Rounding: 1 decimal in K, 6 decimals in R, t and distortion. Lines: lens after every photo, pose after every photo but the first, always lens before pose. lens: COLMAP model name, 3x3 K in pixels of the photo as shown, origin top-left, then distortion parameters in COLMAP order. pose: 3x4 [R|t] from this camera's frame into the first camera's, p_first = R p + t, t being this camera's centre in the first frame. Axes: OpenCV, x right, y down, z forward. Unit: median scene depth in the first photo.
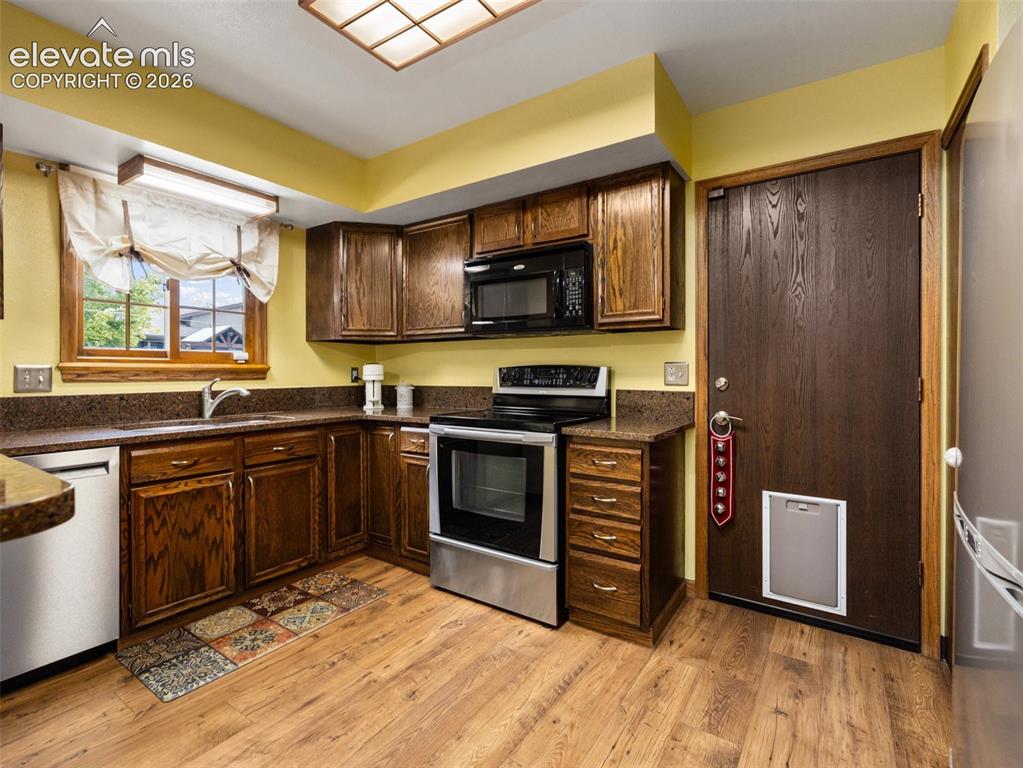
lens RADIAL K [[485.2, 0, 509.3], [0, 485.2, 377.8], [0, 0, 1]] dist [0.001755, 0.002666]
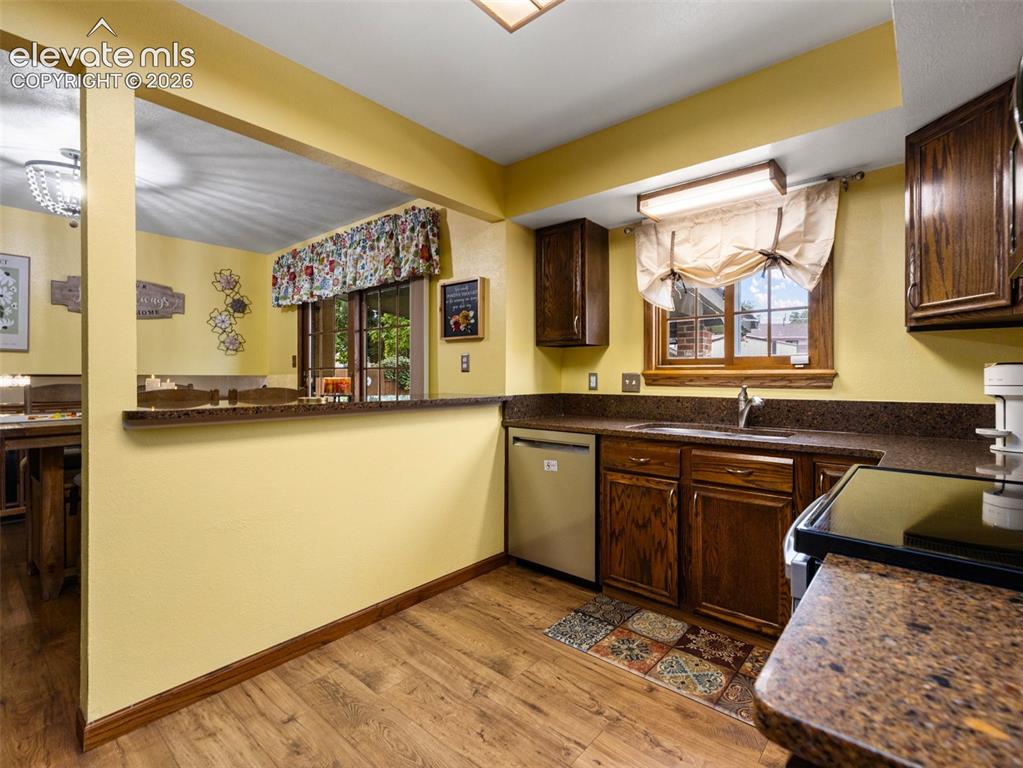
lens RADIAL K [[485.2, 0, 508.6], [0, 485.2, 378.2], [0, 0, 1]] dist [0.001755, 0.002666]
pose [[-0.115559, 0.005605, -0.993285, 0.443349], [-0.013468, 0.999883, 0.007210, -0.015181], [0.993209, 0.014211, -0.115470, 0.790396]]
